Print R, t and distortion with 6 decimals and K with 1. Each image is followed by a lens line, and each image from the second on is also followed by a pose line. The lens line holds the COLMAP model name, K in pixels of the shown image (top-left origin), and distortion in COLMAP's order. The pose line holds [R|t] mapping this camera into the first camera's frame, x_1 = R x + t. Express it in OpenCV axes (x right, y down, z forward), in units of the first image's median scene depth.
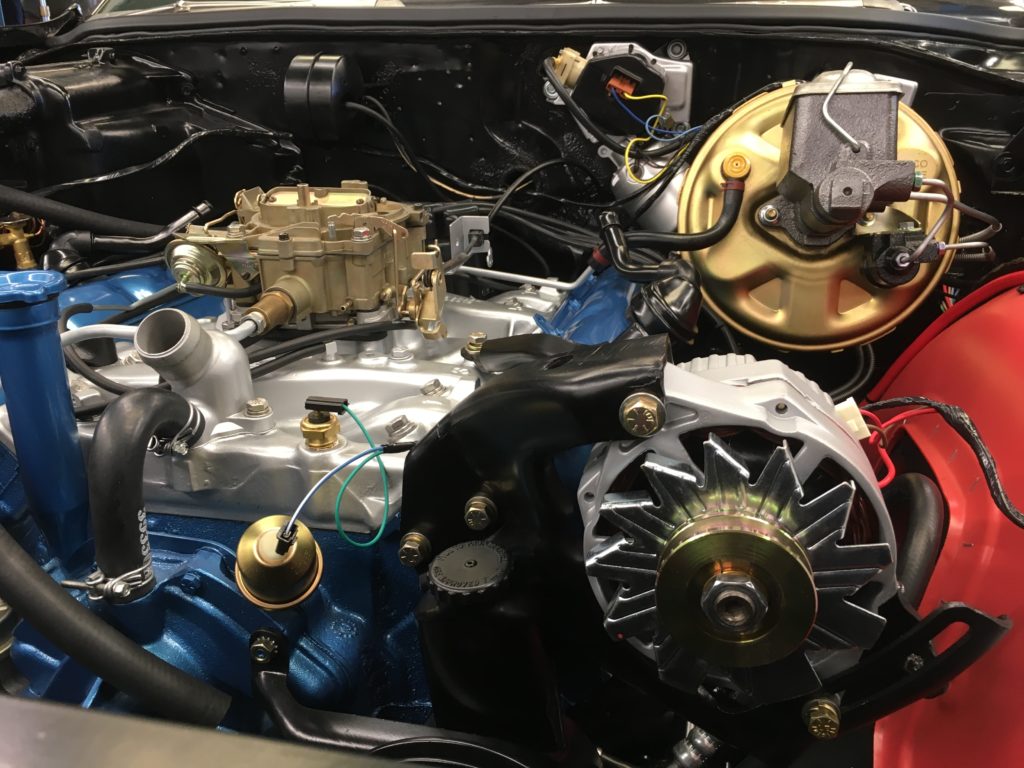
lens RADIAL K [[887.2, 0, 512.0], [0, 887.2, 384.0], [0, 0, 1]] dist [0.066303, -0.099835]
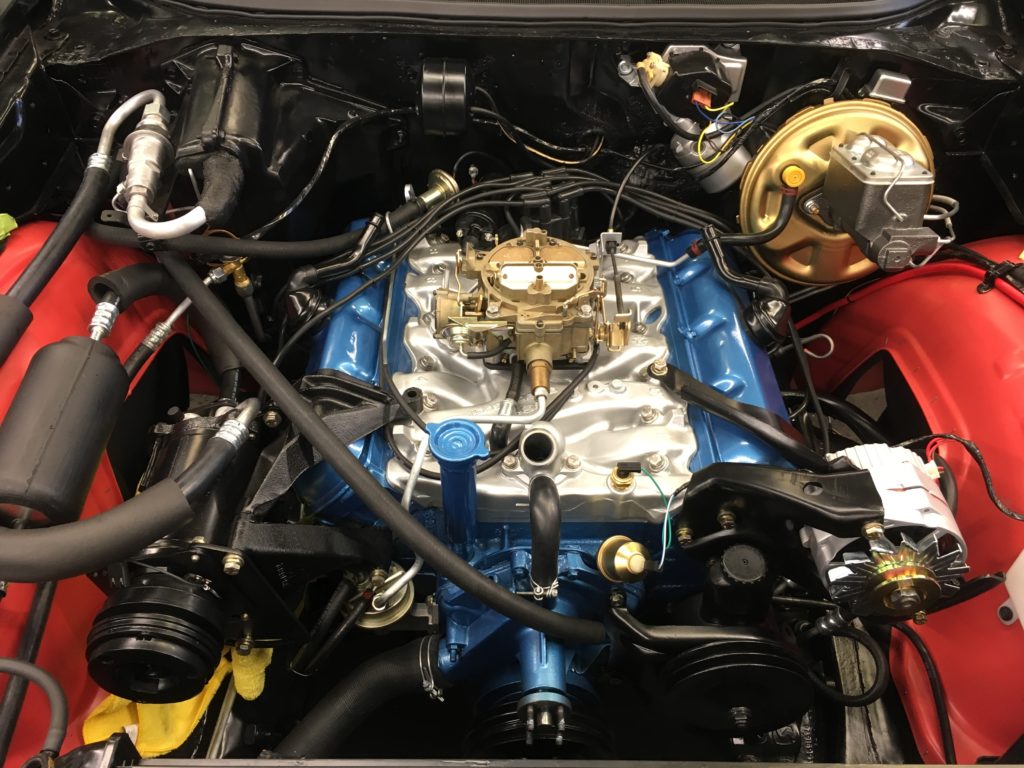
lens RADIAL K [[887.2, 0, 512.0], [0, 887.2, 384.0], [0, 0, 1]] dist [0.066303, -0.099835]
pose [[0.973424, -0.146720, 0.175837, -0.838218], [0.060160, 0.904676, 0.421832, -1.017908], [-0.220966, -0.400043, 0.889460, -0.478170]]
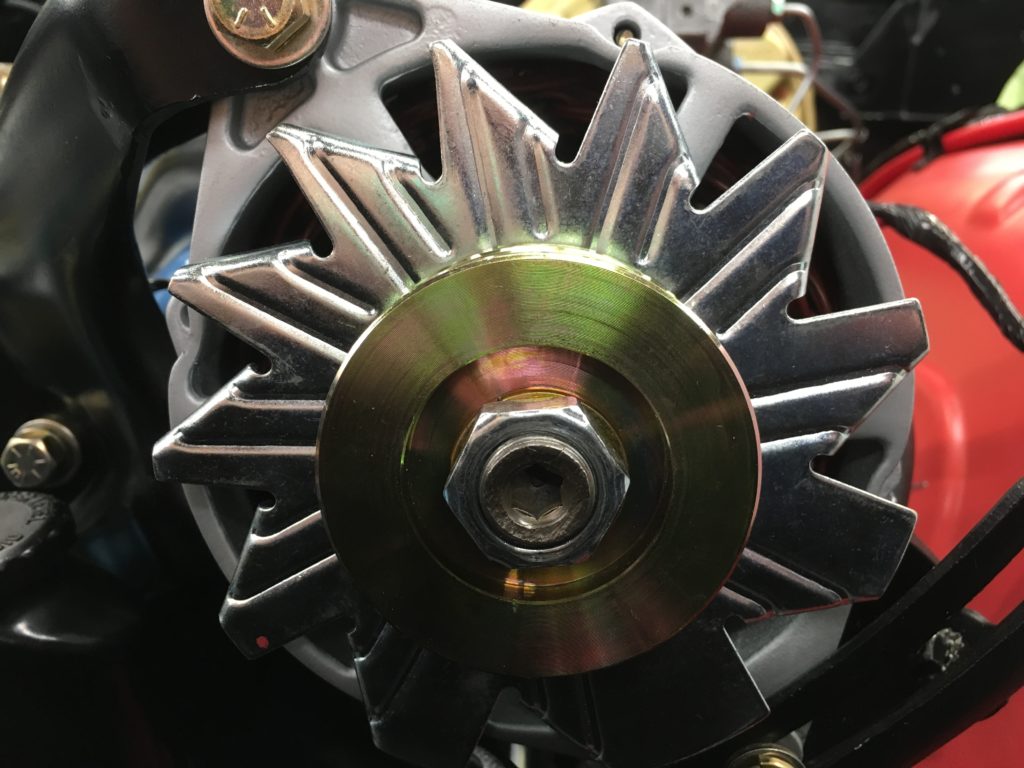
lens RADIAL K [[887.2, 0, 512.0], [0, 887.2, 384.0], [0, 0, 1]] dist [0.066303, -0.099835]
pose [[0.979951, -0.034232, 0.196275, 0.134196], [0.055073, 0.993287, -0.101728, 0.188366], [-0.191475, 0.110498, 0.975258, 0.513274]]
